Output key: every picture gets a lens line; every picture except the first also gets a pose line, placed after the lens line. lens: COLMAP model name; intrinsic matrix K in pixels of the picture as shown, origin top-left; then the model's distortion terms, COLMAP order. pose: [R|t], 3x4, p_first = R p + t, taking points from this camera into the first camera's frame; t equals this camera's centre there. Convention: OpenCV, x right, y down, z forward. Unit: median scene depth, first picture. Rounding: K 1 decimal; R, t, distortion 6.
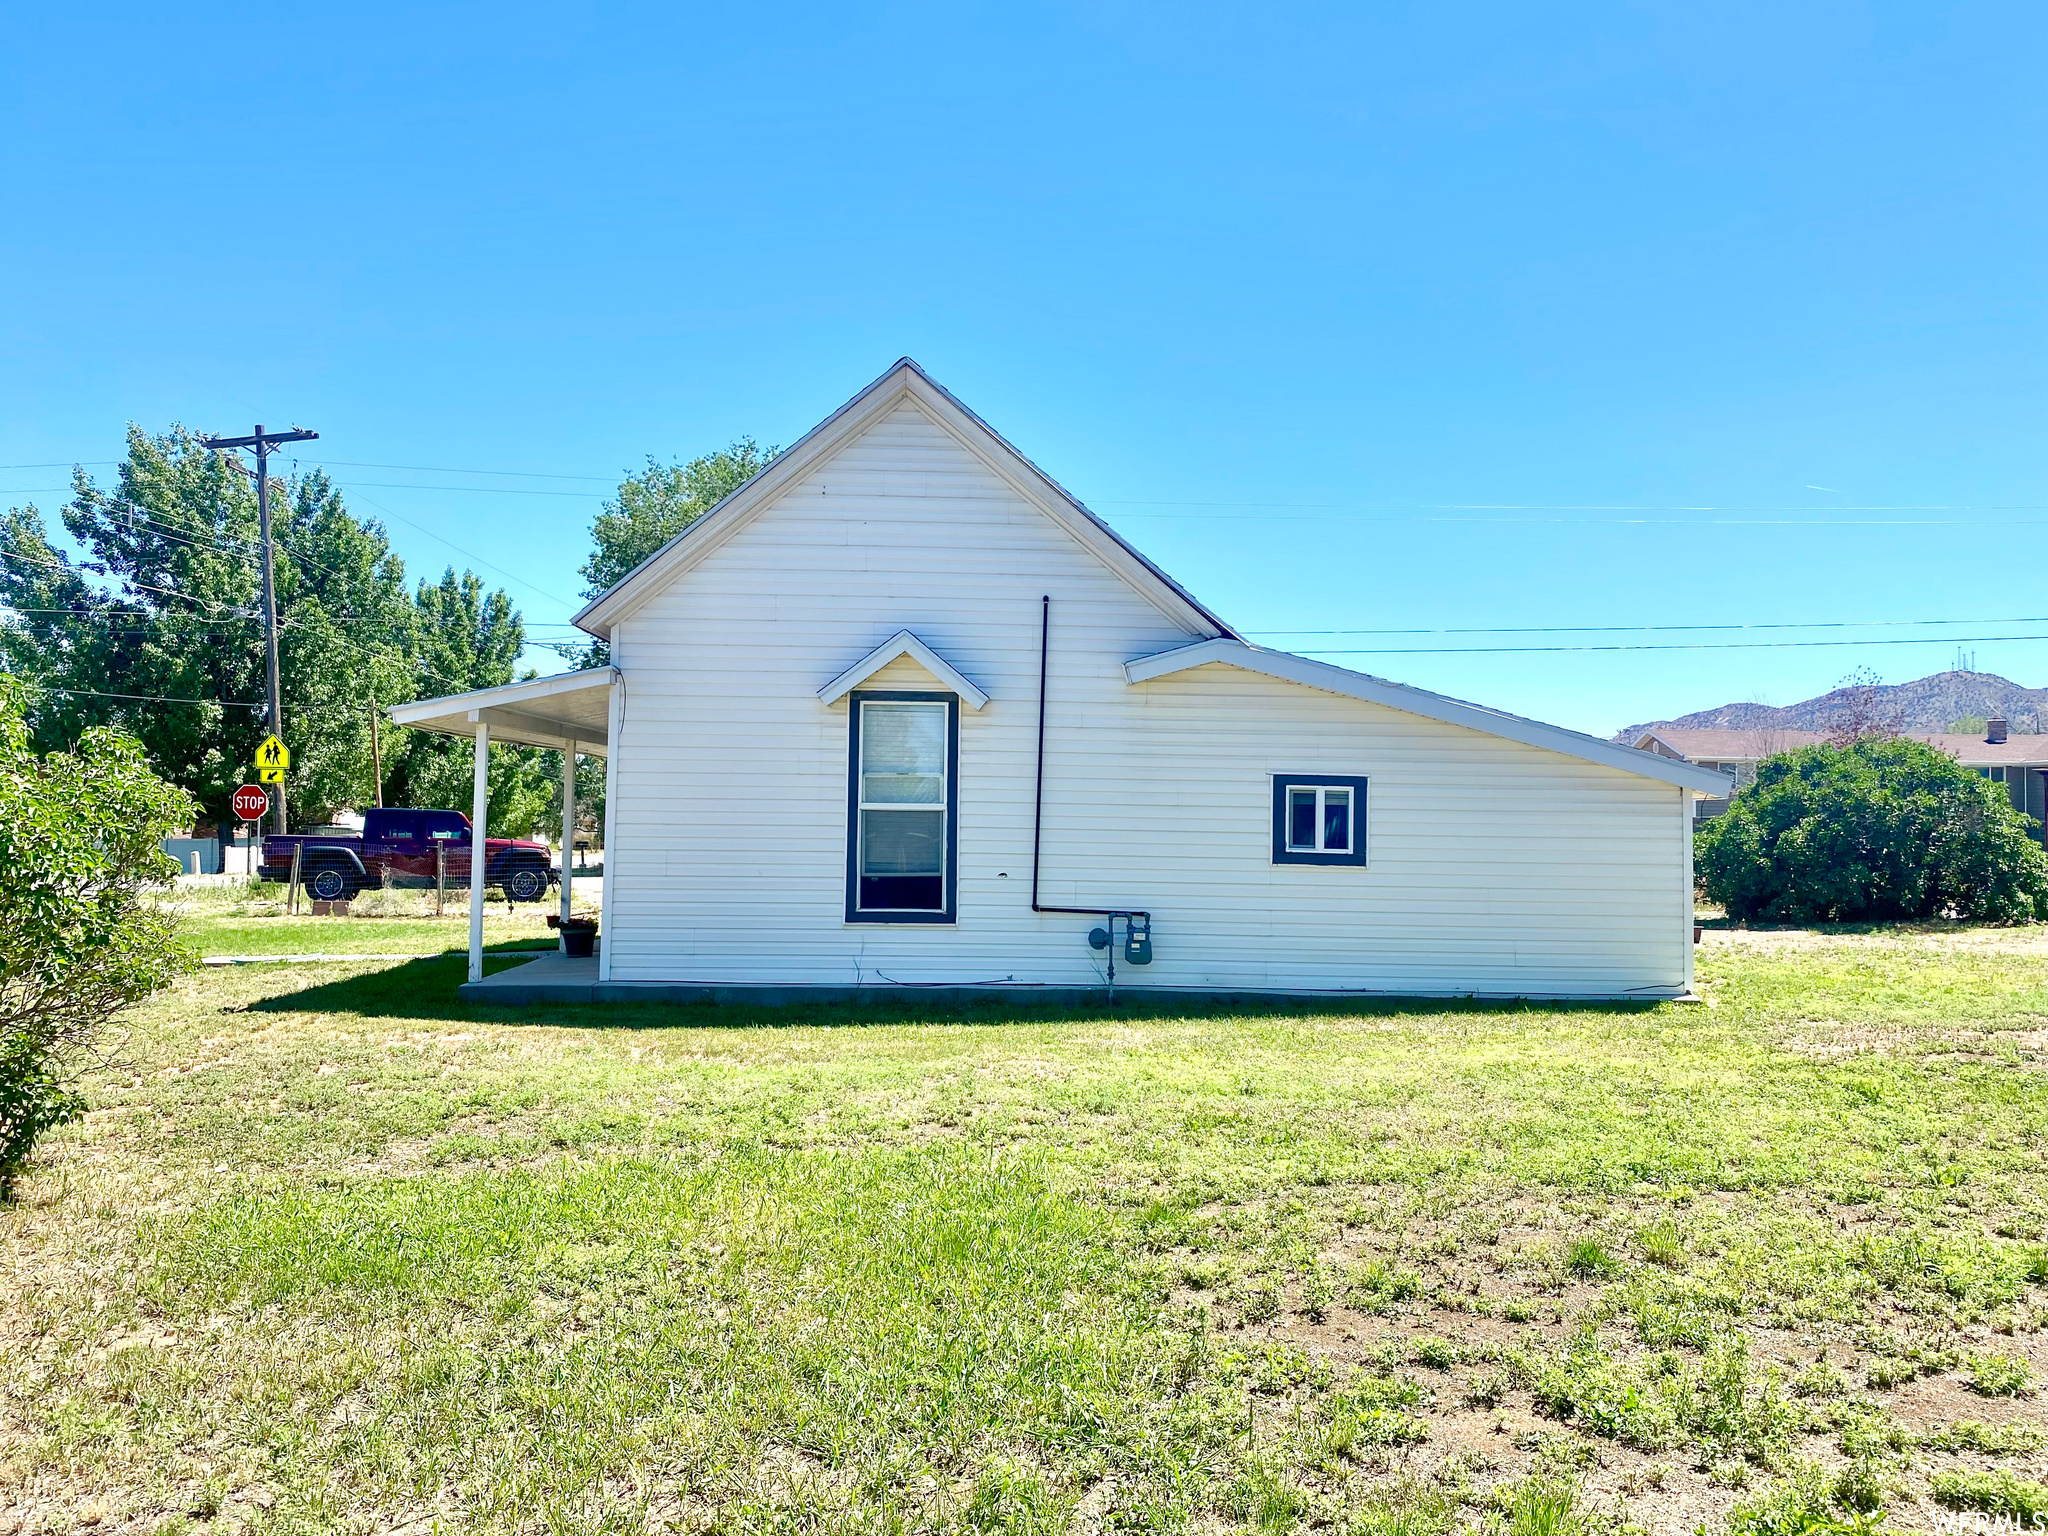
lens RADIAL K [[1556.3, 0, 1024.0], [0, 1556.3, 768.0], [0, 0, 1]] dist [0.021672, -0.039099]
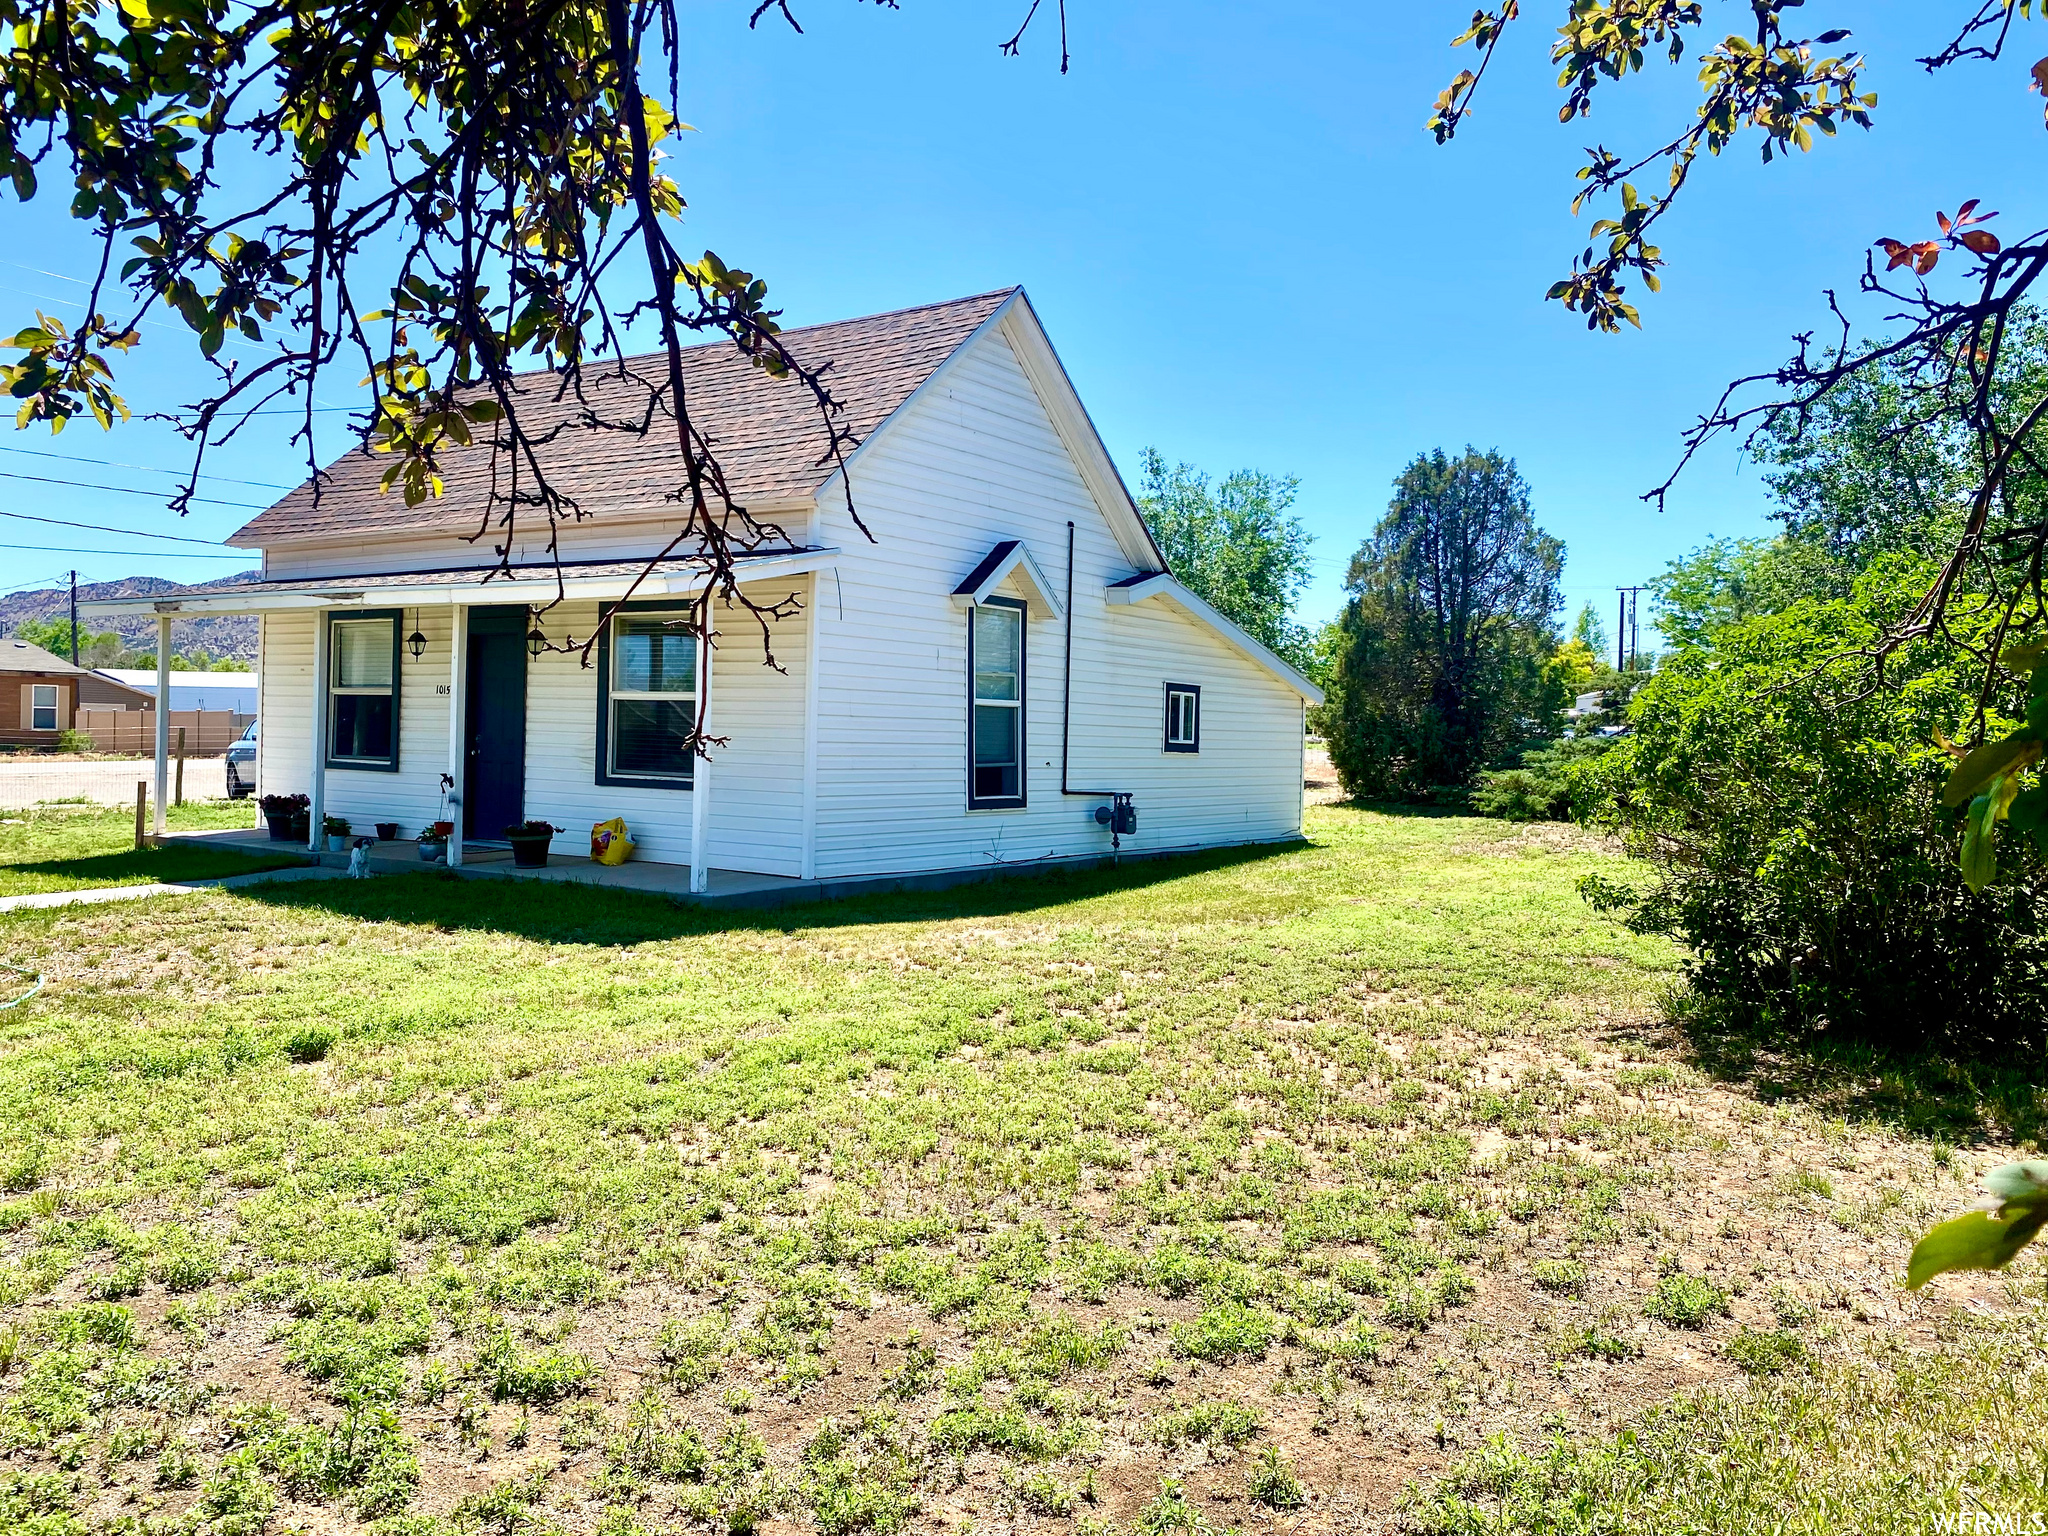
lens RADIAL K [[1576.4, 0, 1008.6], [0, 1576.4, 761.3], [0, 0, 1]] dist [0.047987, -0.051954]
pose [[0.578569, -0.013050, 0.815529, -0.973560], [-0.032854, 0.998688, 0.039289, 0.022364], [-0.814971, -0.049525, 0.577381, 0.353397]]
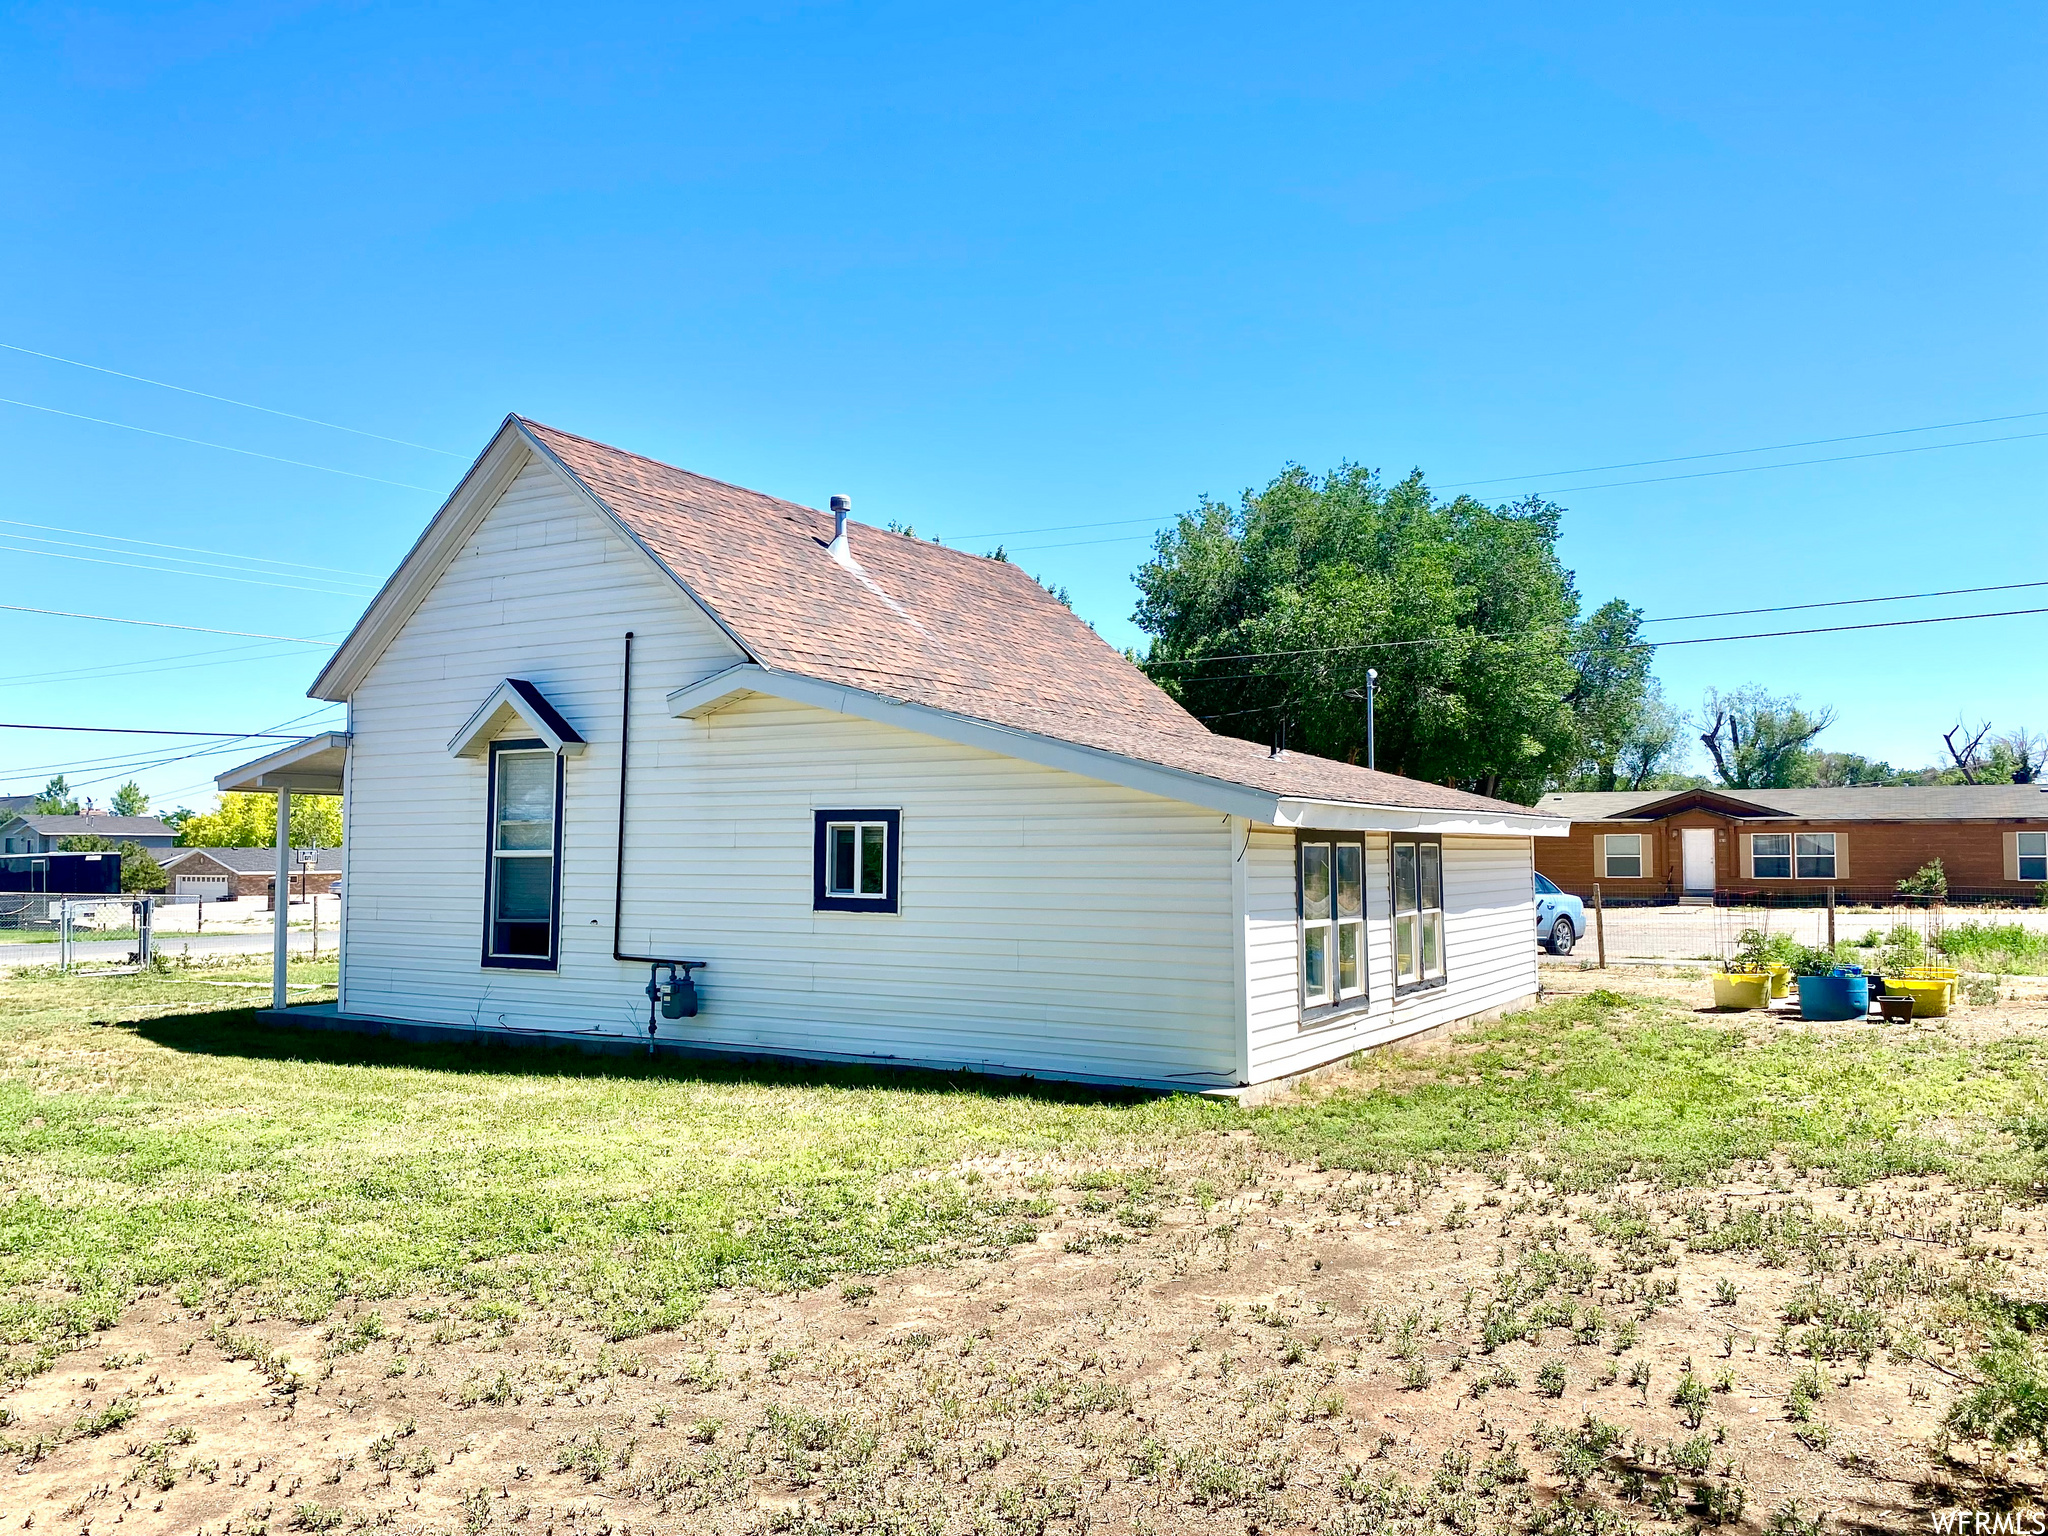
lens RADIAL K [[1556.3, 0, 1024.0], [0, 1556.3, 768.0], [0, 0, 1]] dist [0.021672, -0.039099]
pose [[0.857594, -0.044530, -0.512396, 0.721064], [0.024961, 0.998675, -0.045013, 0.023264], [0.513721, 0.025813, 0.857569, 0.297415]]
